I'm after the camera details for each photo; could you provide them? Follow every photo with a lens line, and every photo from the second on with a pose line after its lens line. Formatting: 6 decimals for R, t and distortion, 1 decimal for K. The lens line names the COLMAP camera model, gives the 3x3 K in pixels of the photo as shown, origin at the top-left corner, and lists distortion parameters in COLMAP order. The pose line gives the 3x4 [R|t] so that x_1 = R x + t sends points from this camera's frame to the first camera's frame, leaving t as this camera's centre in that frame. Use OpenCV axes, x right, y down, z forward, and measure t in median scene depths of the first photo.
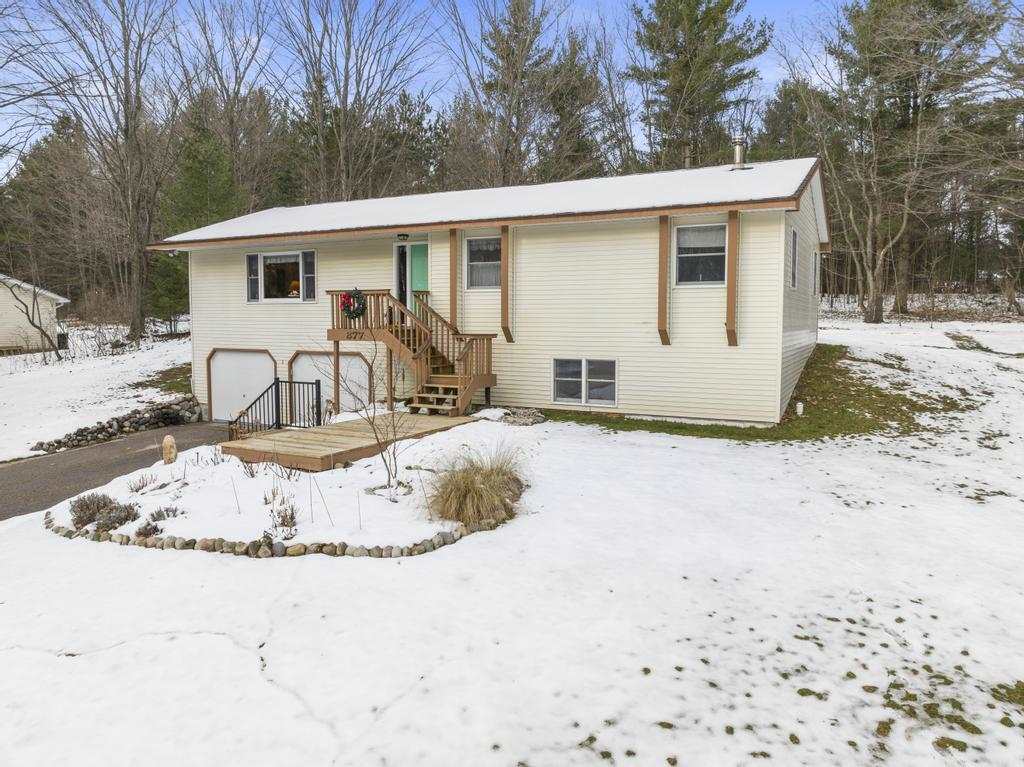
lens RADIAL K [[722.6, 0, 512.0], [0, 722.6, 383.5], [0, 0, 1]] dist [-0.045179, -0.003378]
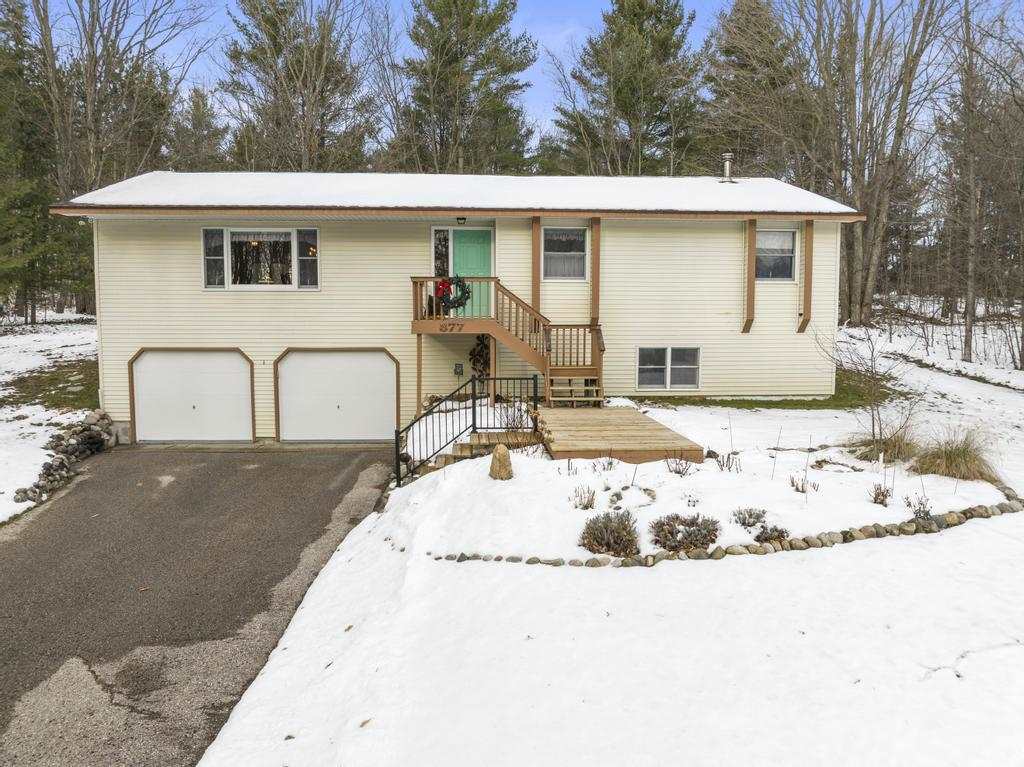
lens RADIAL K [[722.6, 0, 512.0], [0, 722.6, 383.5], [0, 0, 1]] dist [-0.045179, -0.003378]
pose [[0.860385, -0.047296, 0.507446, -0.626640], [0.044808, 0.998849, 0.017124, -0.008635], [-0.507671, 0.008005, 0.861514, 0.189136]]
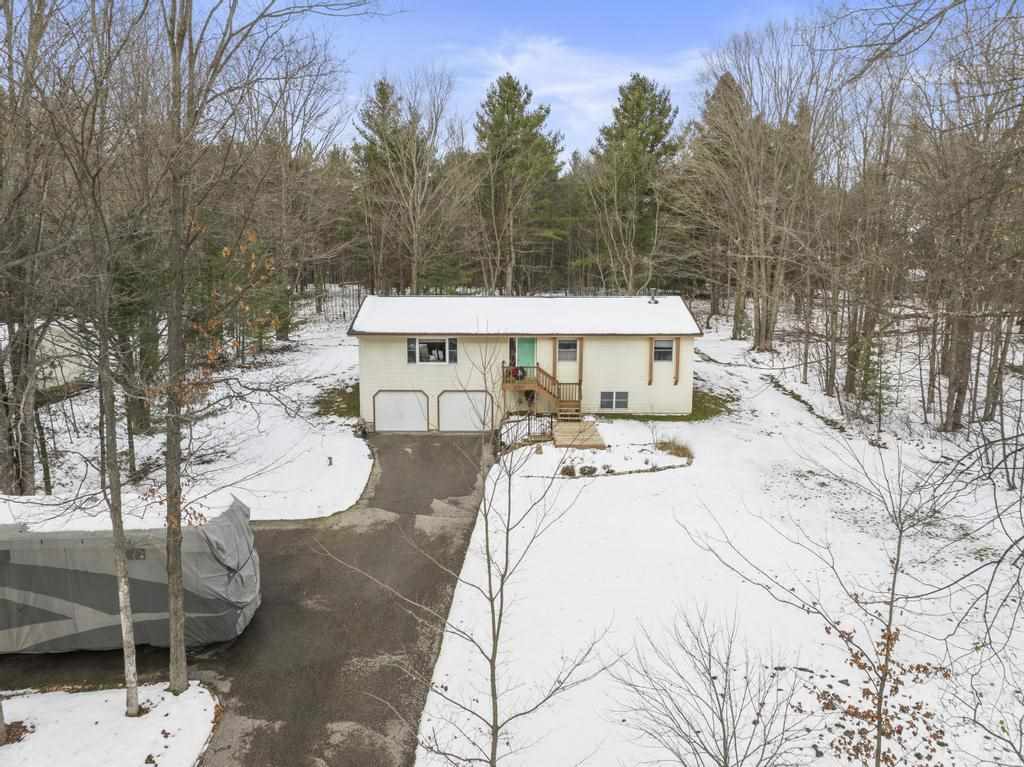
lens RADIAL K [[722.6, 0, 512.0], [0, 722.6, 383.5], [0, 0, 1]] dist [-0.045179, -0.003378]
pose [[0.885115, -0.073697, 0.459501, -1.254537], [0.040393, 0.995821, 0.081908, -0.261723], [-0.463617, -0.053937, 0.884393, -0.923941]]
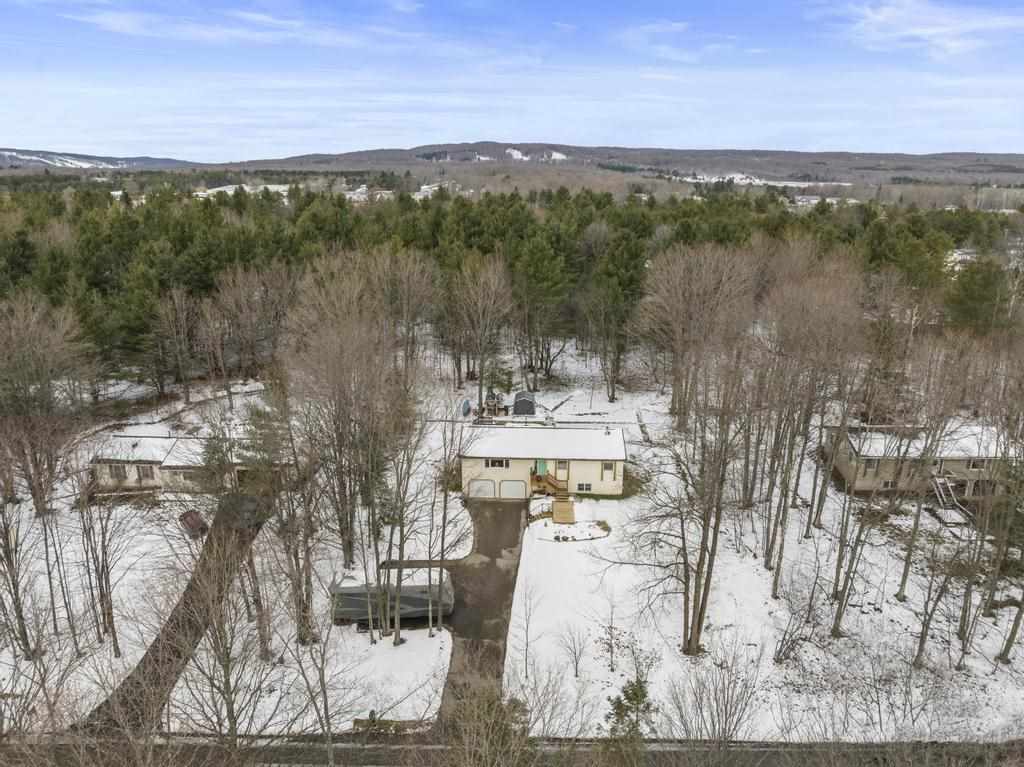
lens RADIAL K [[722.6, 0, 512.0], [0, 722.6, 383.5], [0, 0, 1]] dist [-0.045179, -0.003378]
pose [[0.904246, -0.121199, 0.409451, -2.229365], [0.035254, 0.976791, 0.211275, -1.717417], [-0.425554, -0.176610, 0.887532, -2.977454]]
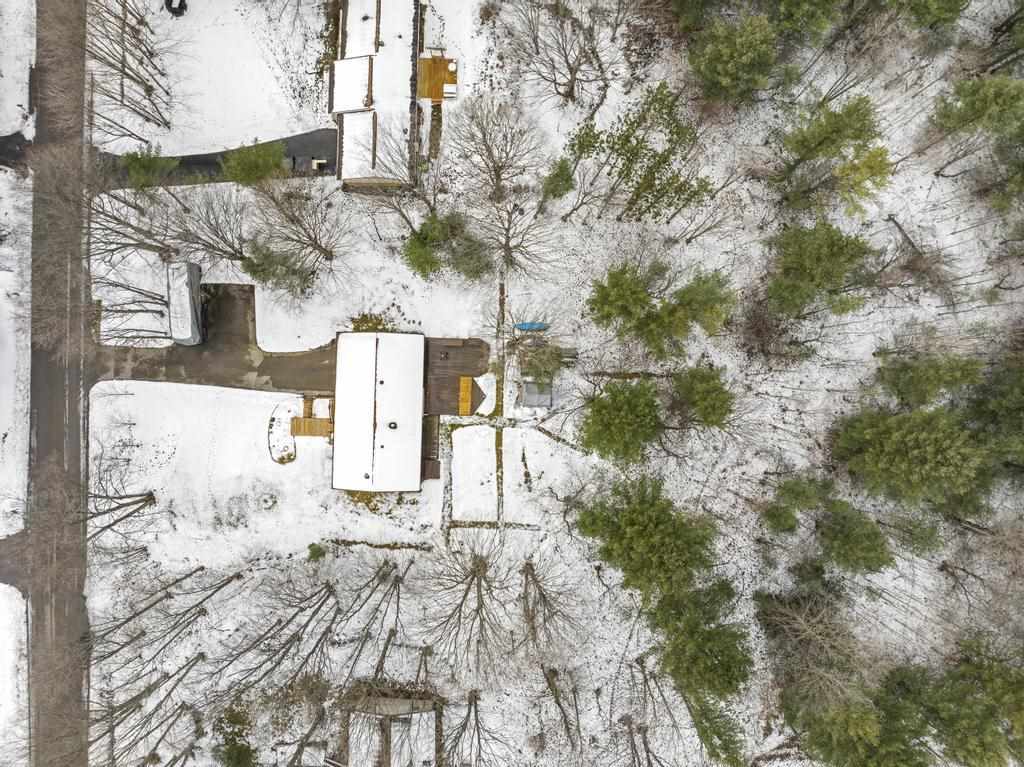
lens RADIAL K [[722.6, 0, 512.0], [0, 722.6, 383.5], [0, 0, 1]] dist [-0.045179, -0.003378]
pose [[0.439265, 0.898195, -0.017100, 0.296440], [-0.082721, 0.059394, 0.994801, -5.396395], [0.894541, -0.435567, 0.100390, 1.739822]]
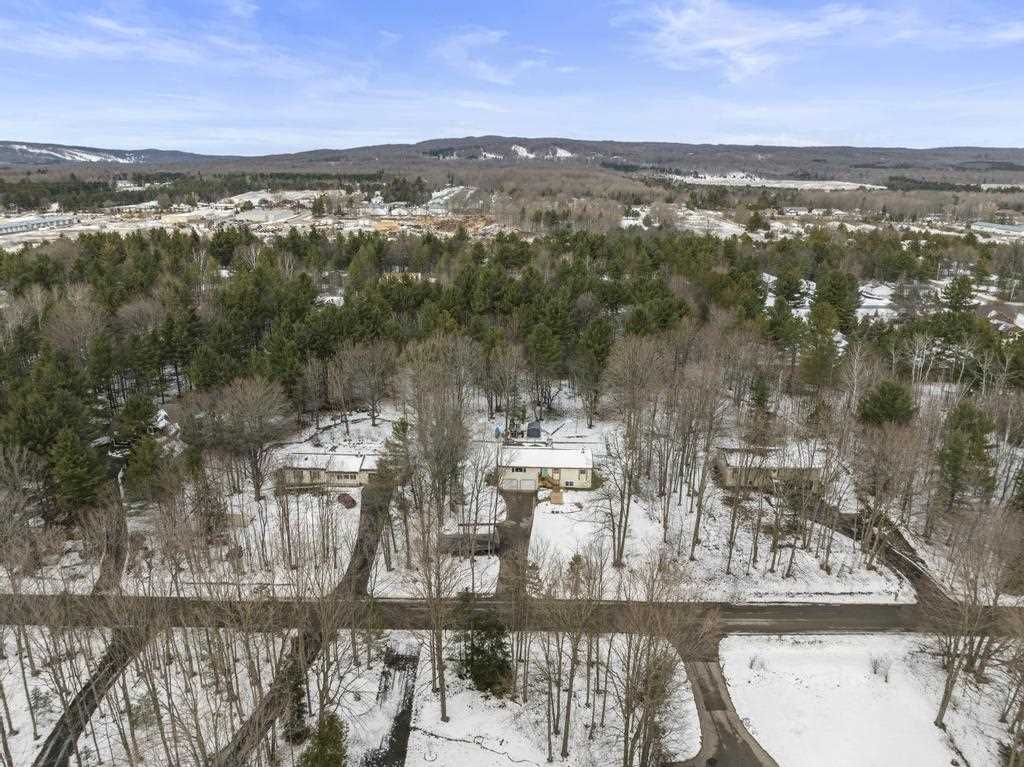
lens RADIAL K [[722.6, 0, 512.0], [0, 722.6, 383.5], [0, 0, 1]] dist [-0.045179, -0.003378]
pose [[0.907006, -0.124609, 0.402260, -3.728818], [0.034612, 0.974046, 0.223689, -3.034339], [-0.419693, -0.188964, 0.887778, -5.964859]]
